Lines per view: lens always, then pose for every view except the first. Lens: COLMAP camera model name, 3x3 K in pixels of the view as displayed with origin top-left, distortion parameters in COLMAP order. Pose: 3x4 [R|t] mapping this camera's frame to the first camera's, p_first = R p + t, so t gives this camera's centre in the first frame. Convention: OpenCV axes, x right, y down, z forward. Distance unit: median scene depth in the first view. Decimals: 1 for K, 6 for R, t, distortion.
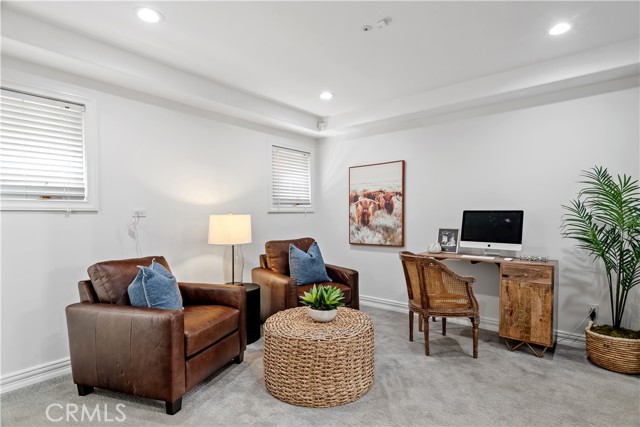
lens RADIAL K [[337.9, 0, 320.5], [0, 337.9, 216.9], [0, 0, 1]] dist [0.014417, -0.002053]
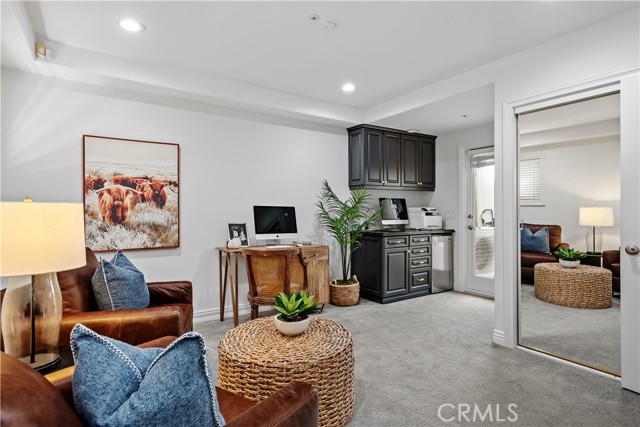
lens RADIAL K [[337.9, 0, 319.8], [0, 337.9, 212.1], [0, 0, 1]] dist [0.014417, -0.002053]
pose [[0.272345, 0.007373, 0.962171, -0.450766], [0.004548, 0.999950, -0.008950, 0.009994], [-0.962189, 0.006814, 0.272298, 0.418513]]
